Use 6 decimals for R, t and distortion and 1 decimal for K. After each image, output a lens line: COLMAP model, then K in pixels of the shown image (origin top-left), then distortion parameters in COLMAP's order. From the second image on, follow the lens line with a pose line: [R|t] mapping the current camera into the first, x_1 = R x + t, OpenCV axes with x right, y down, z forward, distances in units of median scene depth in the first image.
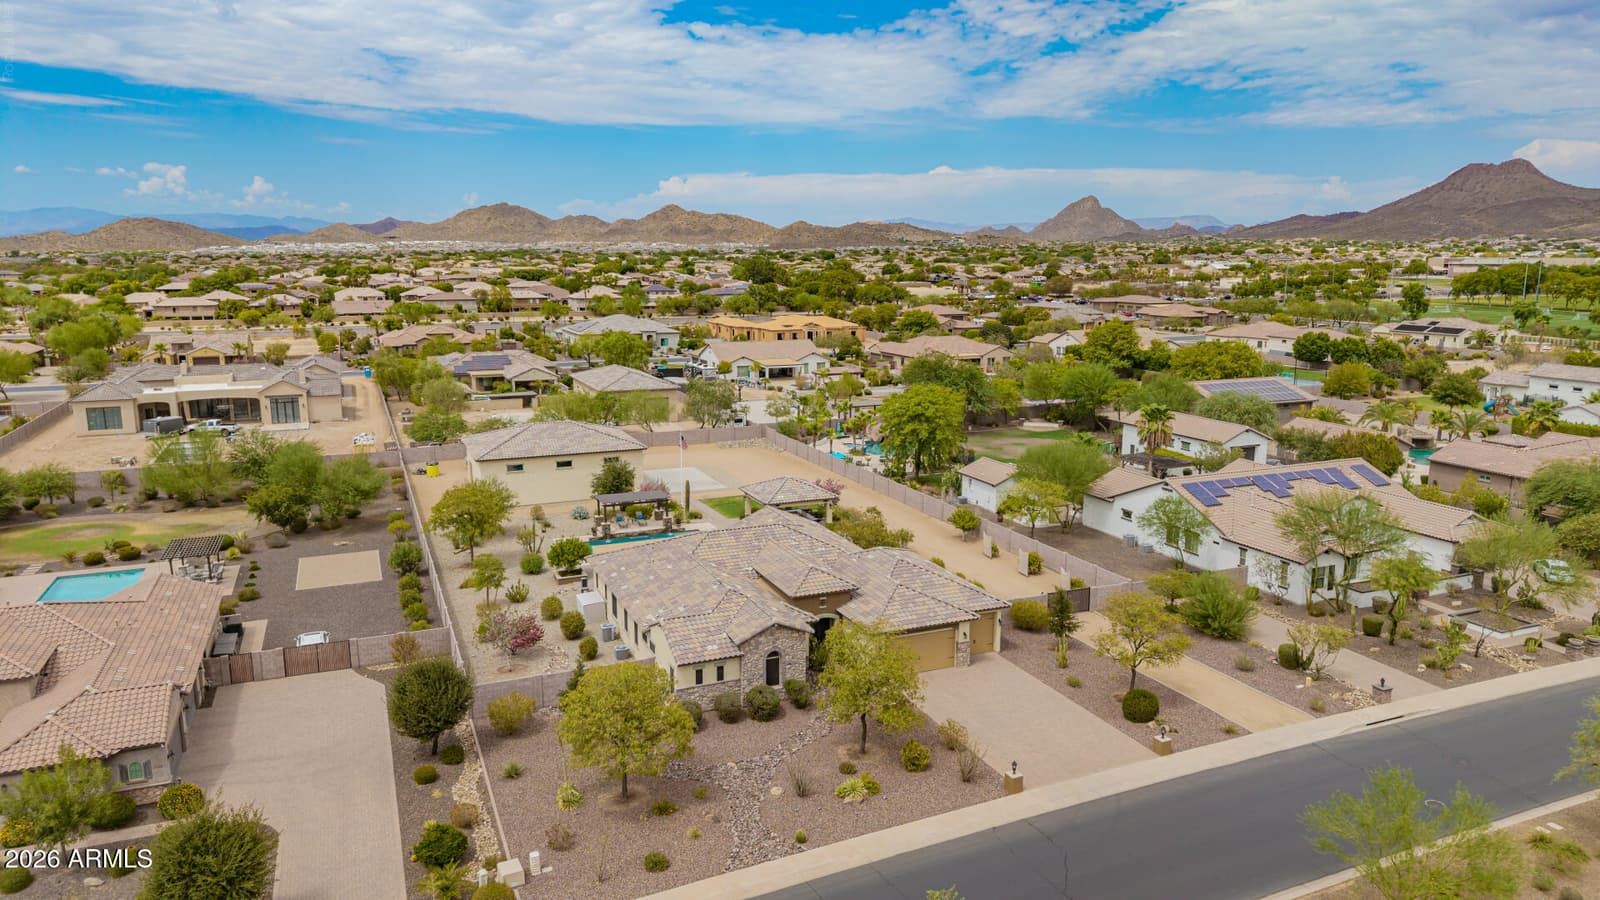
lens RADIAL K [[1072.9, 0, 801.6], [0, 1072.9, 444.0], [0, 0, 1]] dist [0.047196, -0.054351]
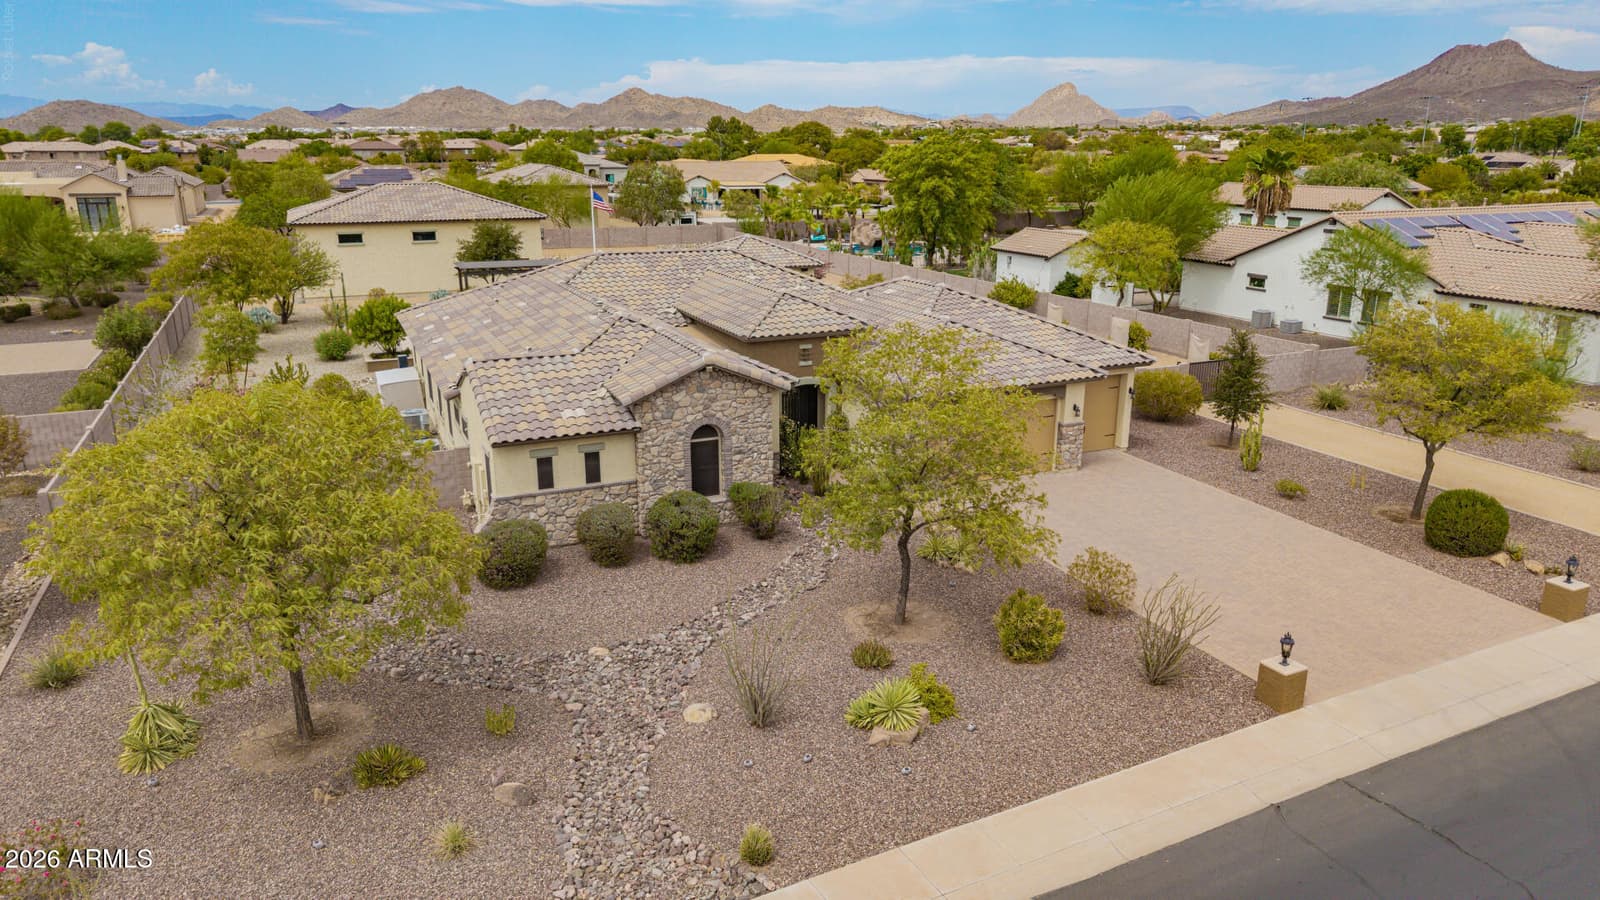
lens RADIAL K [[1074.9, 0, 806.4], [0, 1074.9, 457.8], [0, 0, 1]] dist [0.022341, -0.014844]
pose [[0.999499, -0.005633, 0.031140, 0.002872], [0.002251, 0.994192, 0.107593, 0.113283], [-0.031565, -0.107469, 0.993707, 0.375410]]
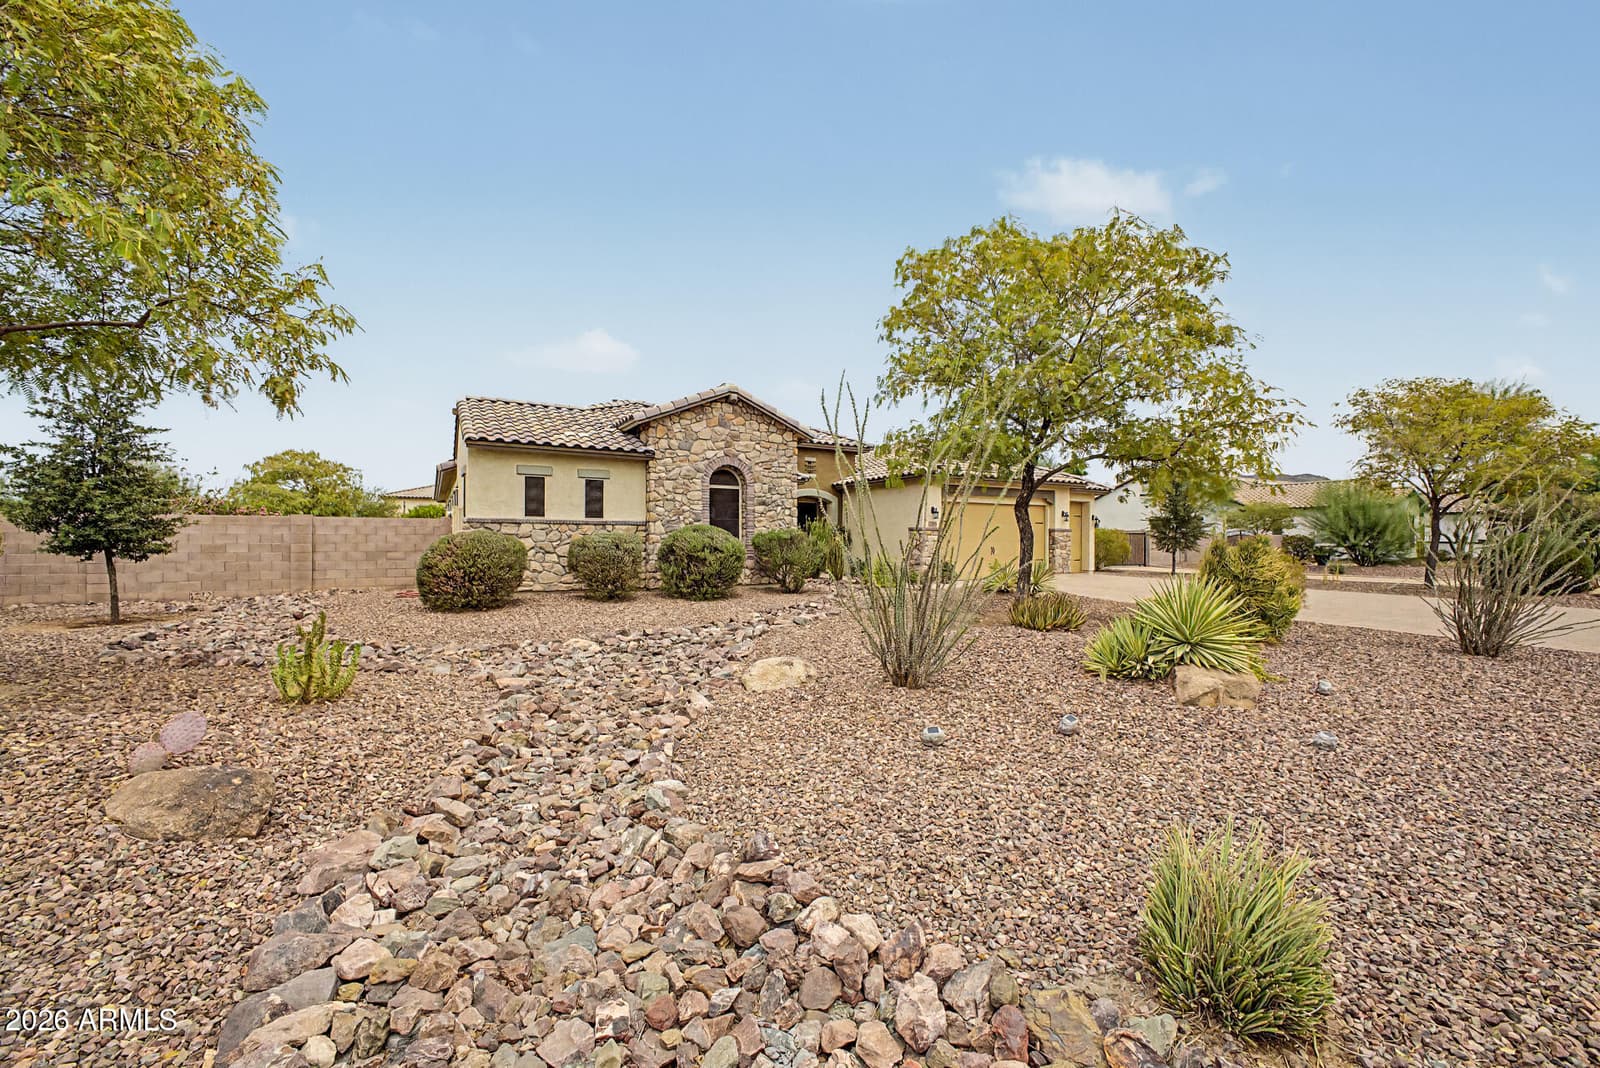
lens RADIAL K [[648.0, 0, 800.0], [0, 648.0, 547.8], [0, 0, 1]] dist [0.010957, 0.000206]
pose [[0.992675, 0.005744, 0.120677, -0.020307], [0.014420, 0.986095, -0.165555, 0.195189], [-0.119950, 0.166083, 0.978789, 0.540738]]
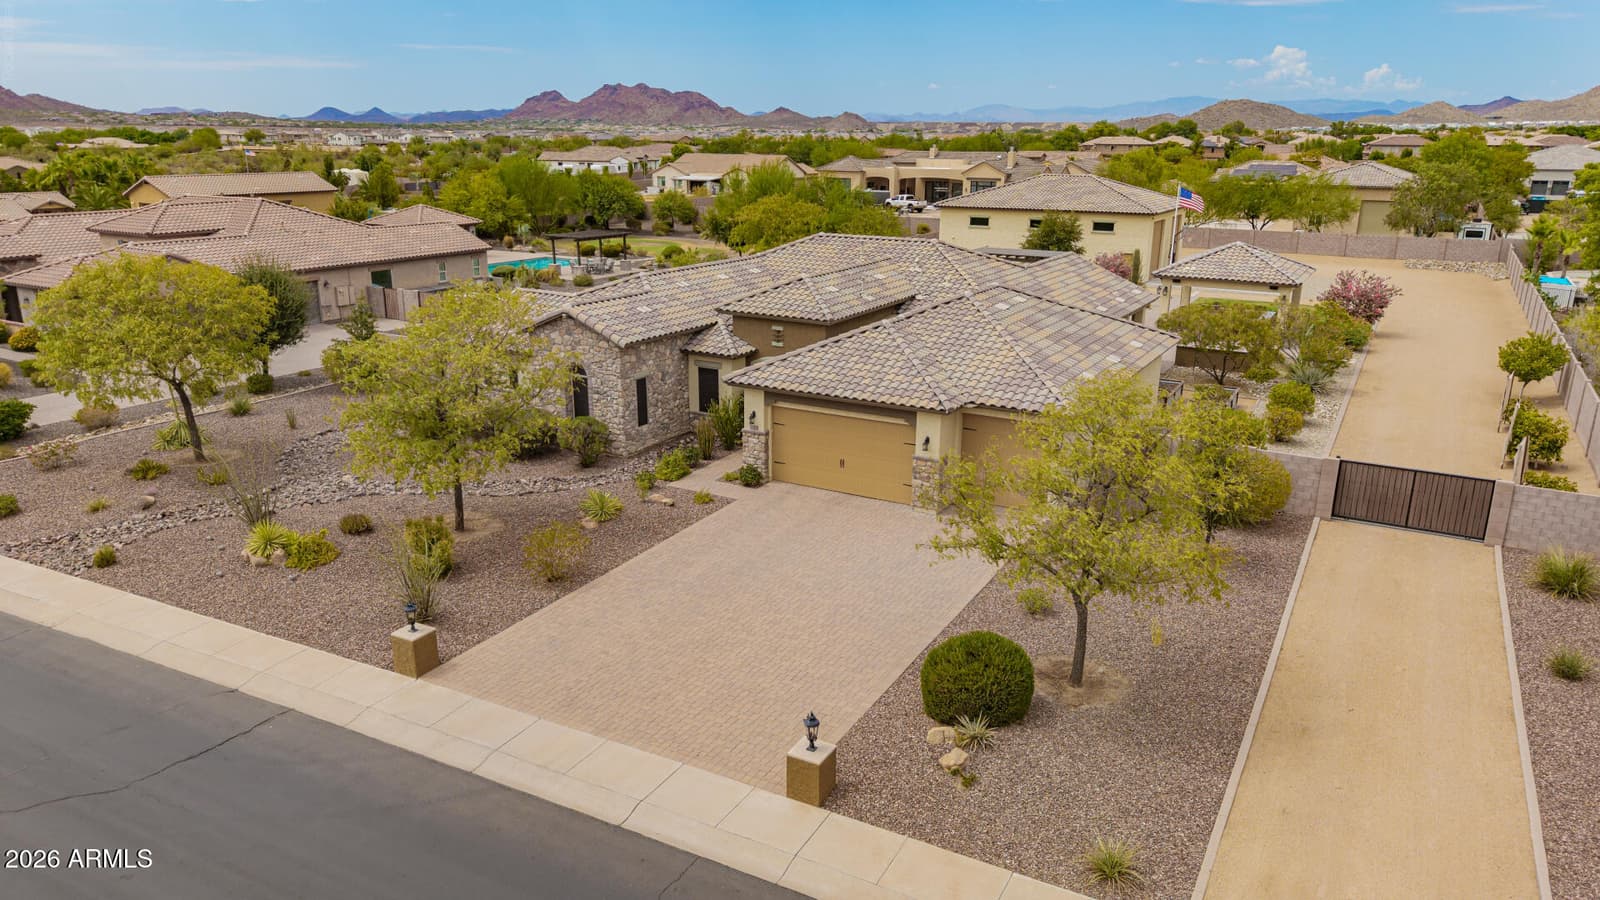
lens RADIAL K [[1072.9, 0, 786.1], [0, 1072.9, 447.3], [0, 0, 1]] dist [0.047196, -0.054351]
pose [[0.602346, 0.230320, -0.764285, 0.368167], [-0.149525, 0.973077, 0.175396, 0.084849], [0.784105, 0.008631, 0.620568, 0.524158]]
